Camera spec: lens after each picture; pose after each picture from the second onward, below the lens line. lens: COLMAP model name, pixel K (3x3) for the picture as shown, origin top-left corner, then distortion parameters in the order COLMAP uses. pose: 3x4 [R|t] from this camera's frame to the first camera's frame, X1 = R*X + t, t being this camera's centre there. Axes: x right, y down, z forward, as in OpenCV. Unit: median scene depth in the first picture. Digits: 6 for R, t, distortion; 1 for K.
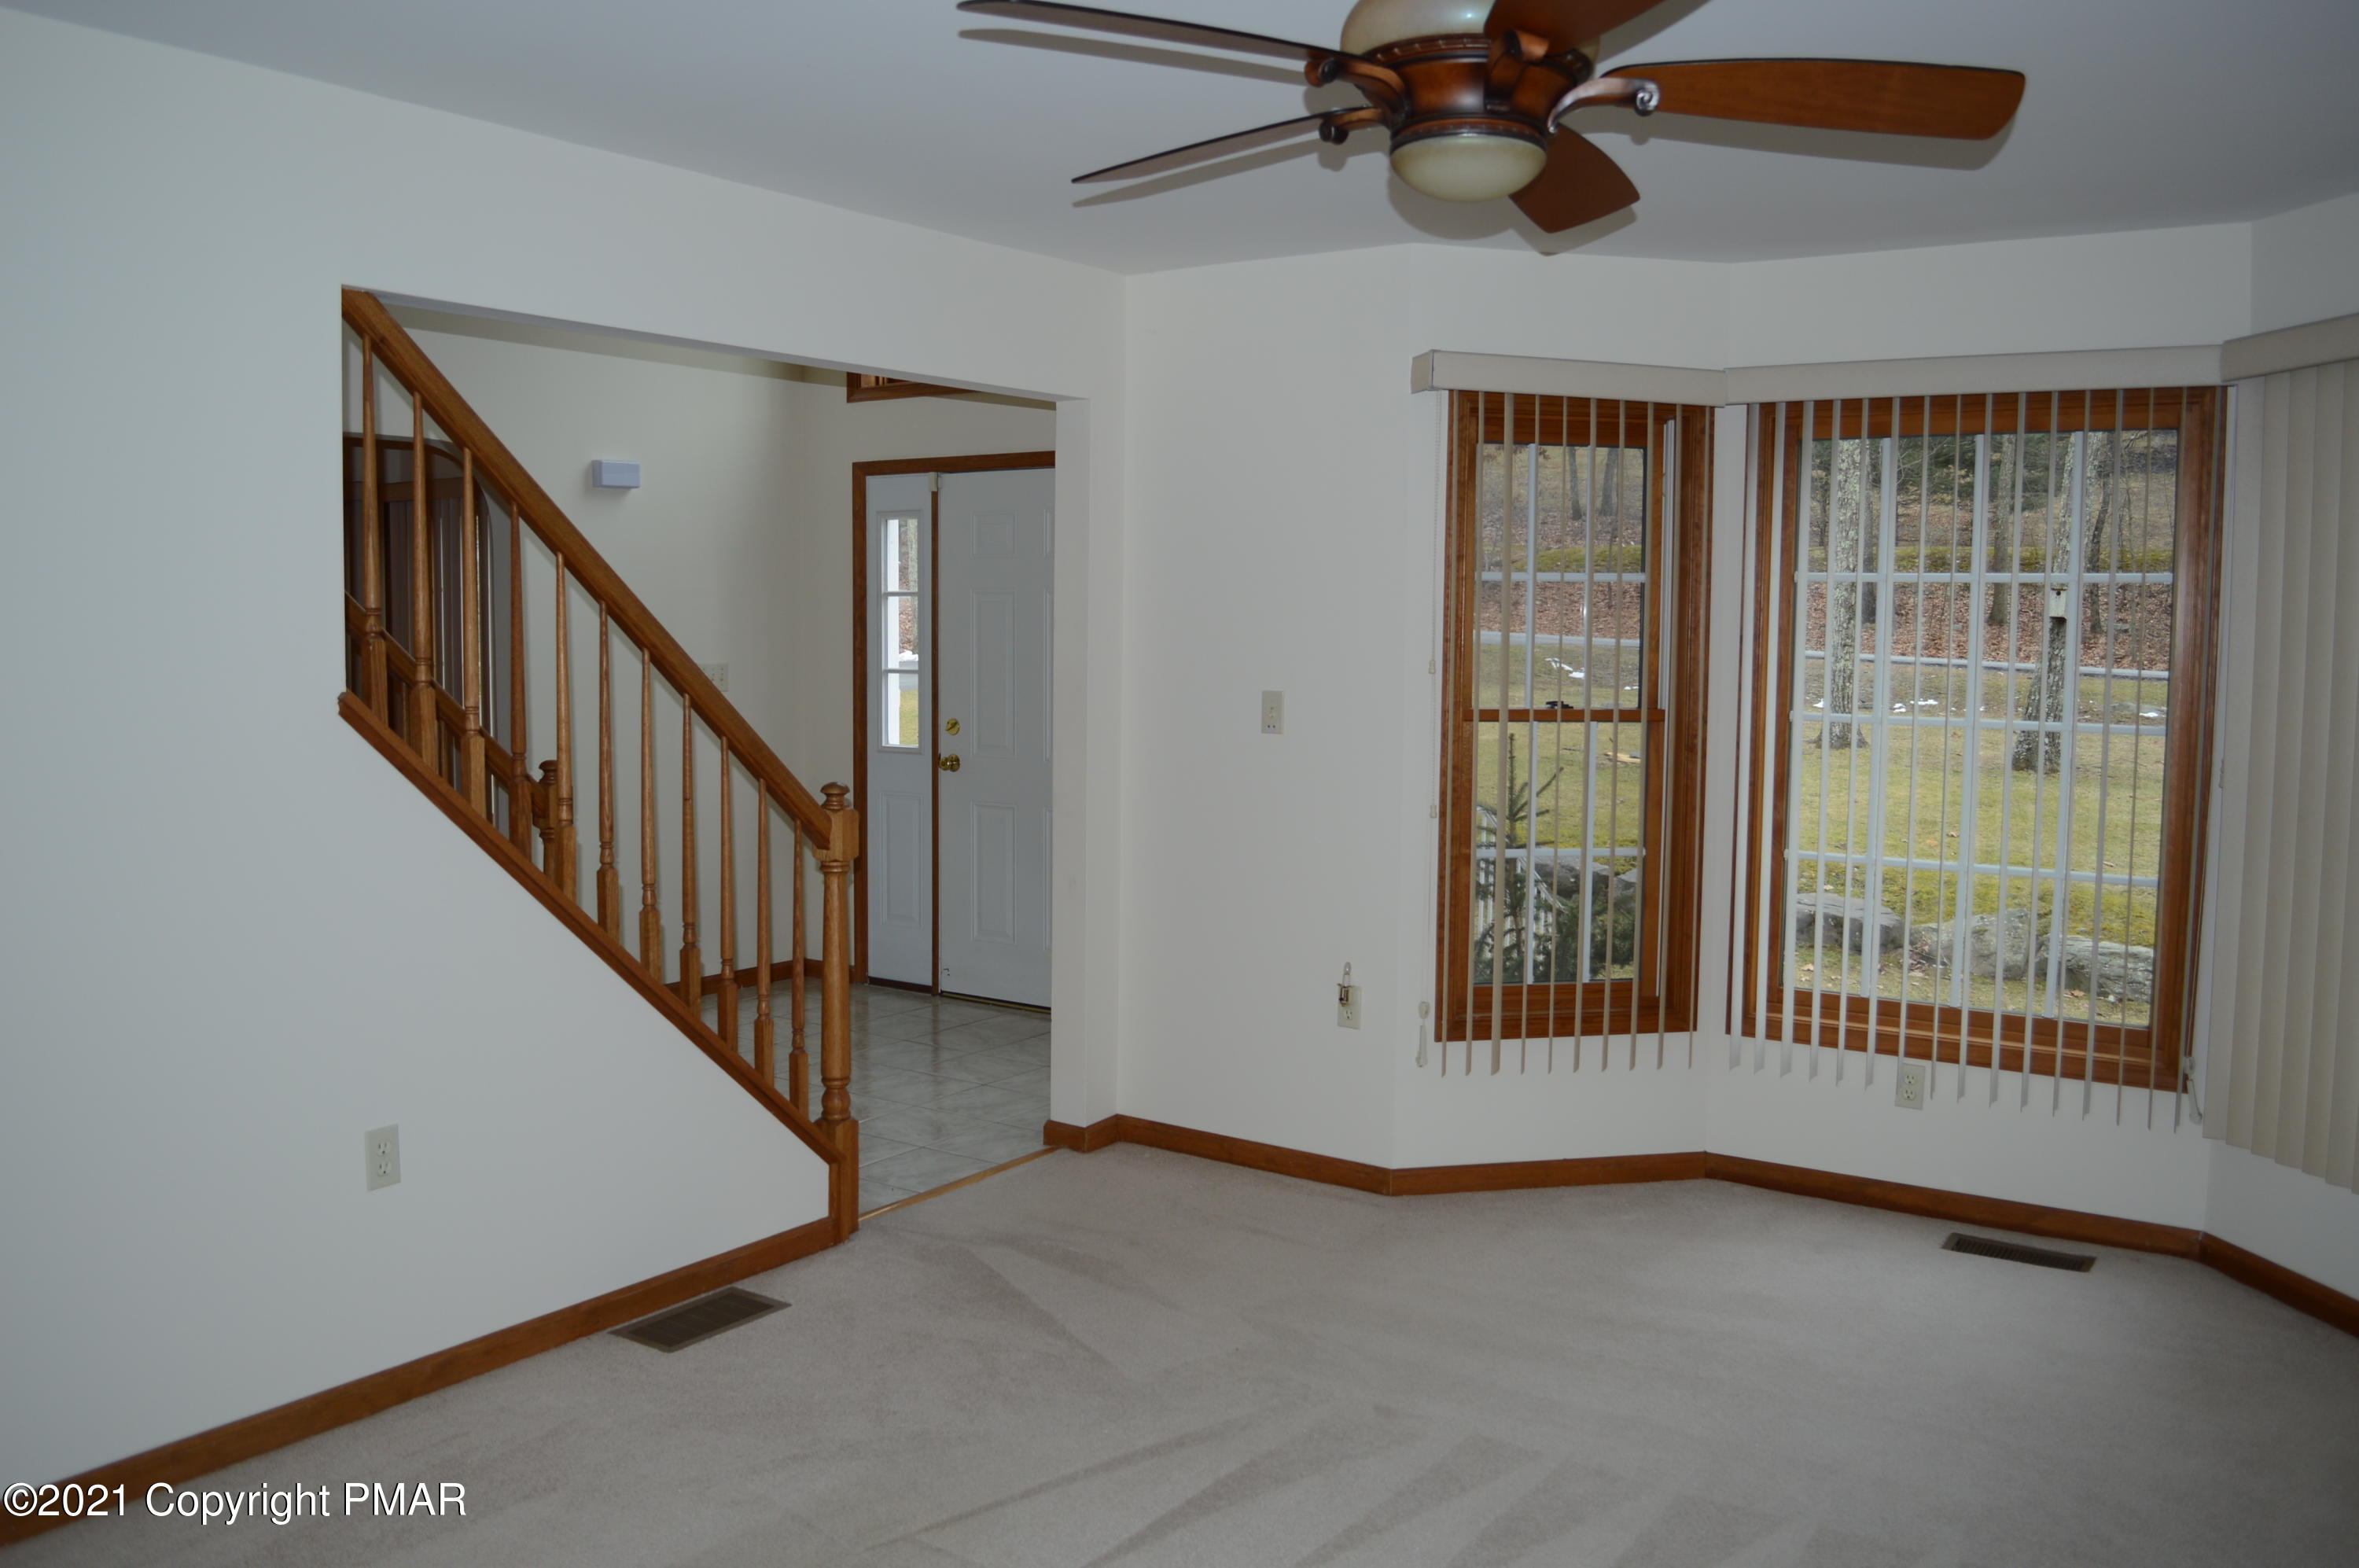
lens RADIAL K [[1888.8, 0, 1199.5], [0, 1888.8, 764.3], [0, 0, 1]] dist [-0.086602, 0.014342]
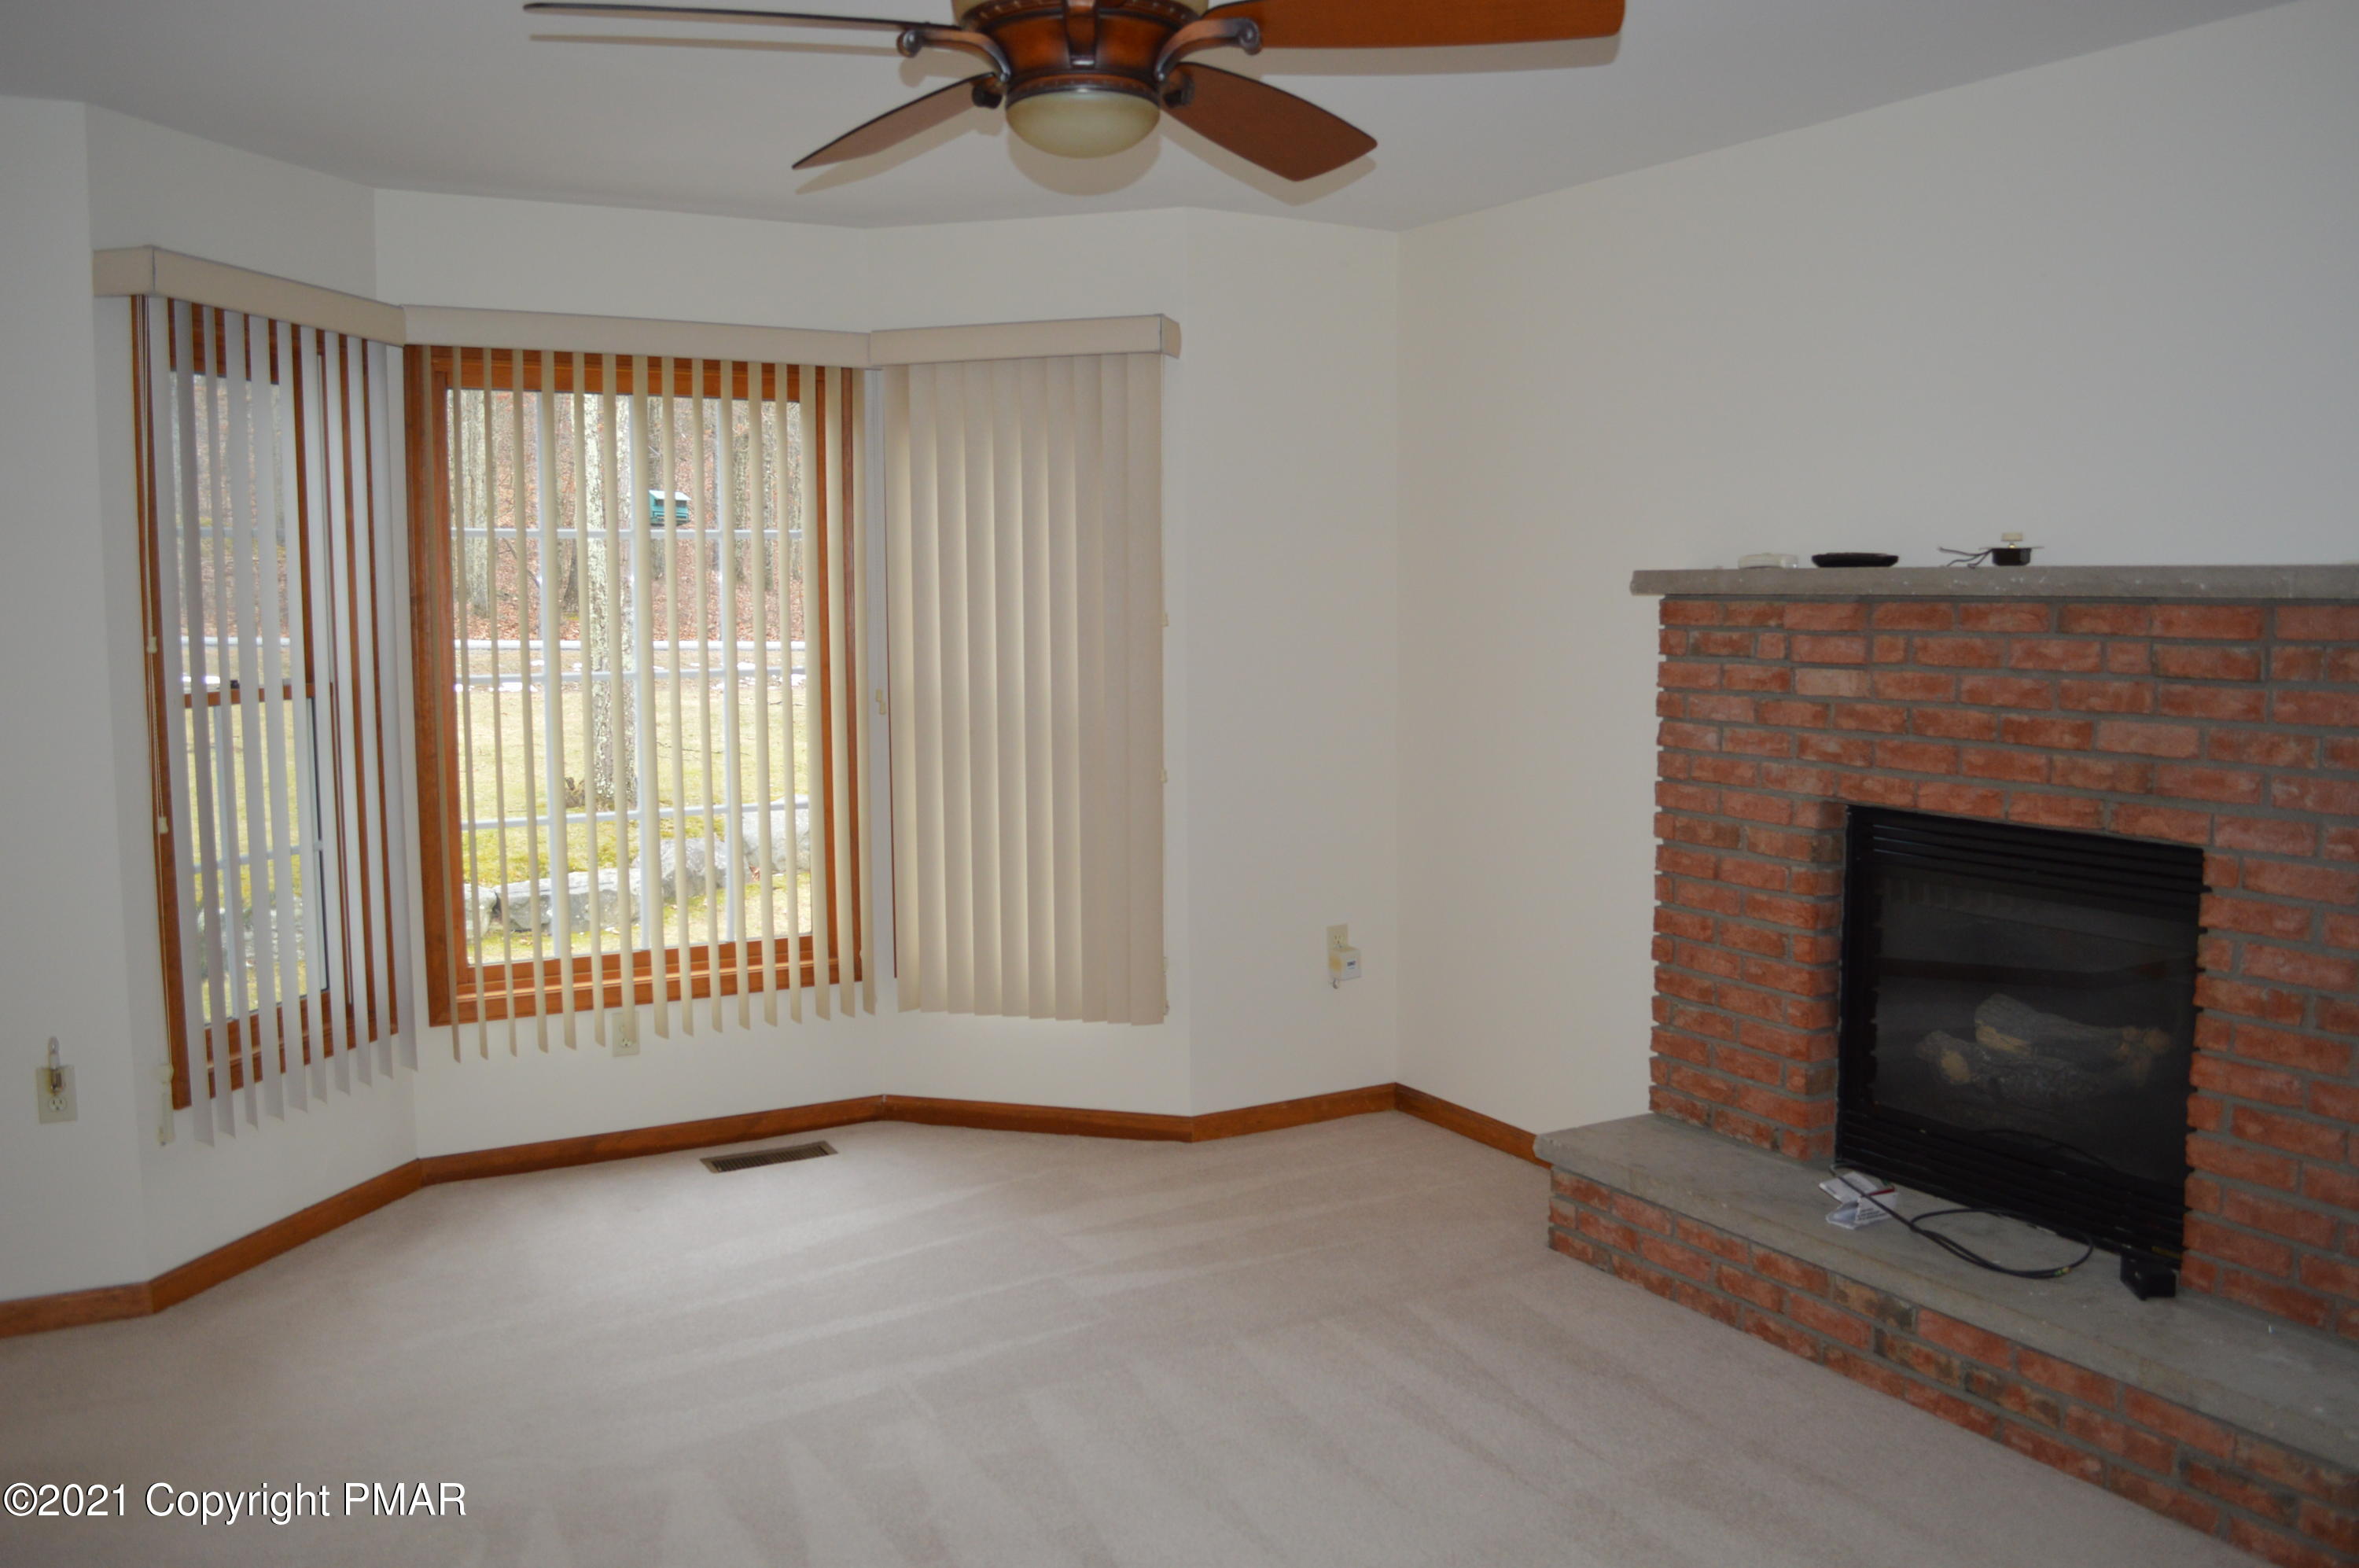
lens RADIAL K [[1888.8, 0, 1199.5], [0, 1888.8, 764.3], [0, 0, 1]] dist [-0.086602, 0.014342]
pose [[0.415012, -0.095790, 0.904759, -0.398236], [0.072967, 0.994743, 0.071847, -0.024474], [-0.906885, 0.036200, 0.419820, 0.278424]]
